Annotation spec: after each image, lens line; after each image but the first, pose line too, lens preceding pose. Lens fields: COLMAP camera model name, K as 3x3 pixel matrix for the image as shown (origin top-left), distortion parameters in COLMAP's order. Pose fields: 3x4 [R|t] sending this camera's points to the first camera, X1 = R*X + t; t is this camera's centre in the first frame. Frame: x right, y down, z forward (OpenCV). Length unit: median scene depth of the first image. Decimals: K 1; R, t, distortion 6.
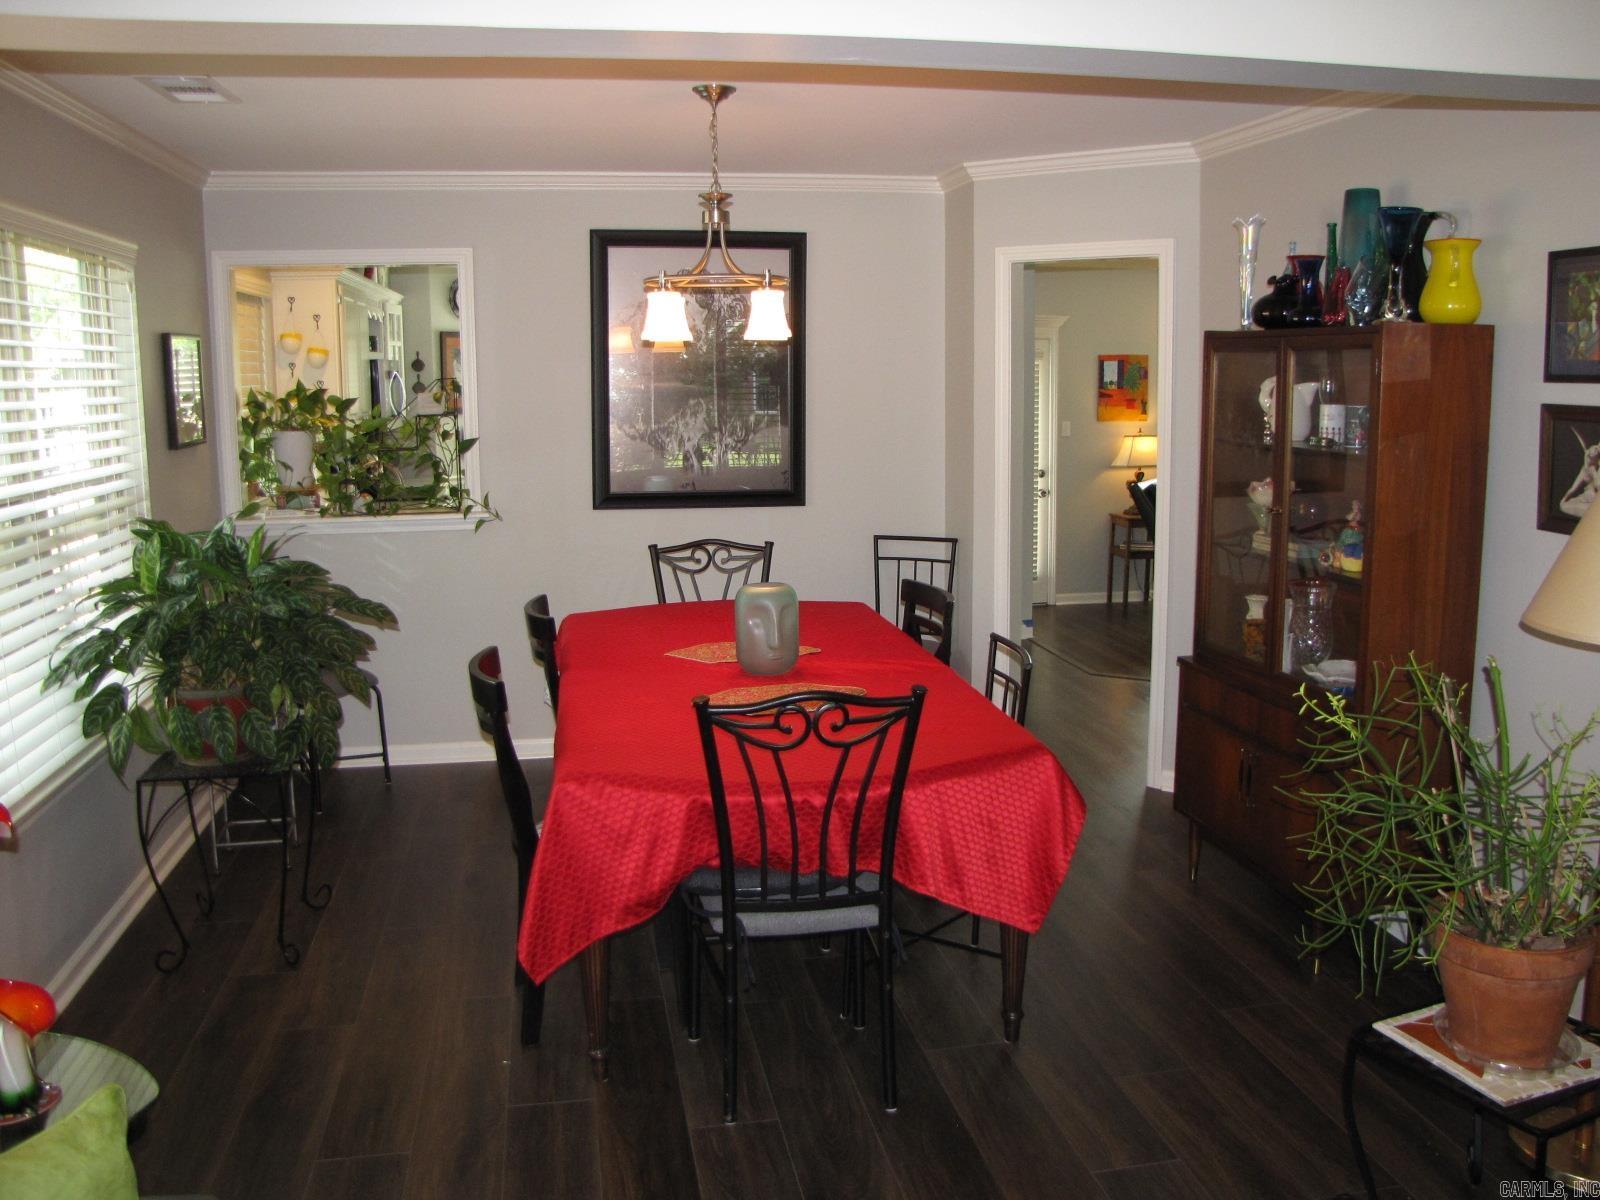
lens RADIAL K [[1362.4, 0, 813.1], [0, 1362.4, 589.5], [0, 0, 1]] dist [-0.183321, 0.161567]
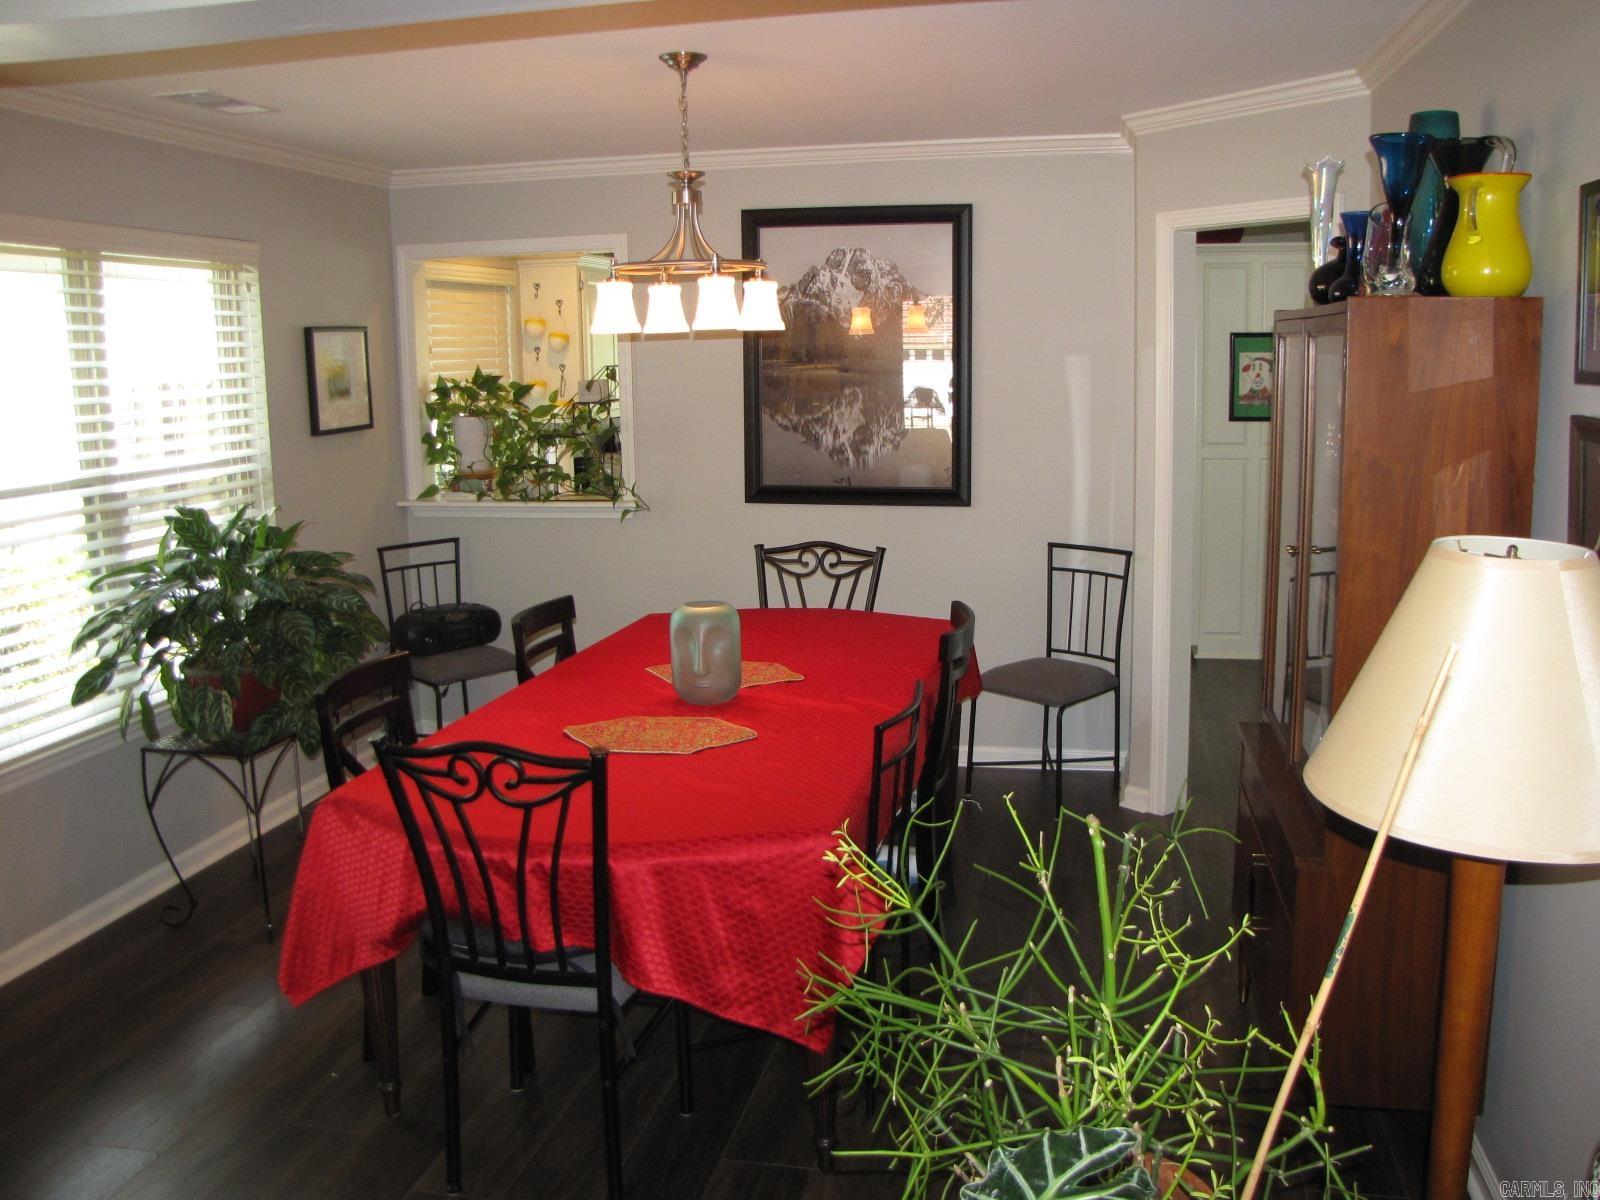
lens RADIAL K [[1362.4, 0, 843.4], [0, 1362.4, 552.8], [0, 0, 1]] dist [-0.183321, 0.161567]
pose [[0.922684, 0.049661, -0.382346, 0.294124], [-0.051710, 0.998650, 0.004923, -0.034687], [0.382074, 0.015229, 0.924006, 0.151169]]
